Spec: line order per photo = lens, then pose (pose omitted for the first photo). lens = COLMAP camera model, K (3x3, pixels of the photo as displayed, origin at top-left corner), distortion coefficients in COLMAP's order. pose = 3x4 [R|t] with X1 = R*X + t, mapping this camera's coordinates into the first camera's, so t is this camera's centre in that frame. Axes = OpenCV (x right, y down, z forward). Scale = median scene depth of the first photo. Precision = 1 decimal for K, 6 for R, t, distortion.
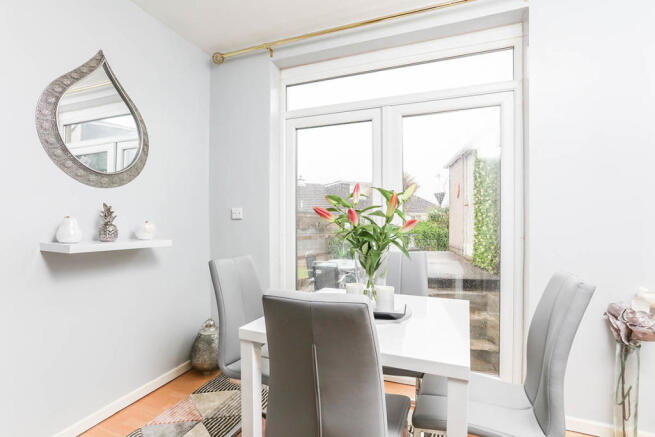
lens RADIAL K [[323.4, 0, 327.9], [0, 323.4, 221.0], [0, 0, 1]] dist [-0.002932, -0.000151]
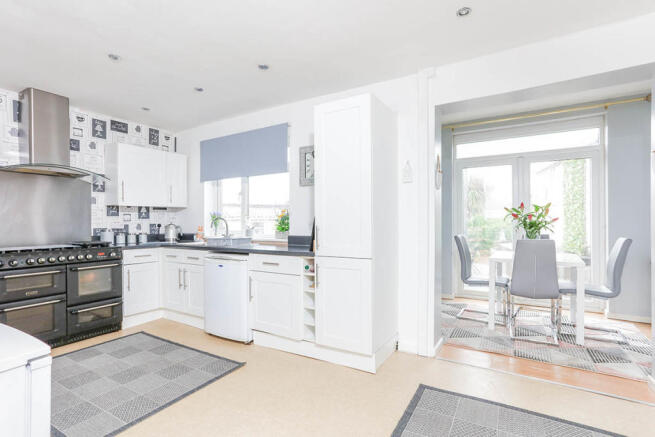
lens RADIAL K [[323.4, 0, 327.2], [0, 323.4, 220.8], [0, 0, 1]] dist [-0.002932, -0.000151]
pose [[0.988219, -0.010544, -0.152681, -0.338118], [0.010284, 0.999944, -0.002492, 0.005458], [0.152699, 0.000892, 0.988272, -0.512355]]
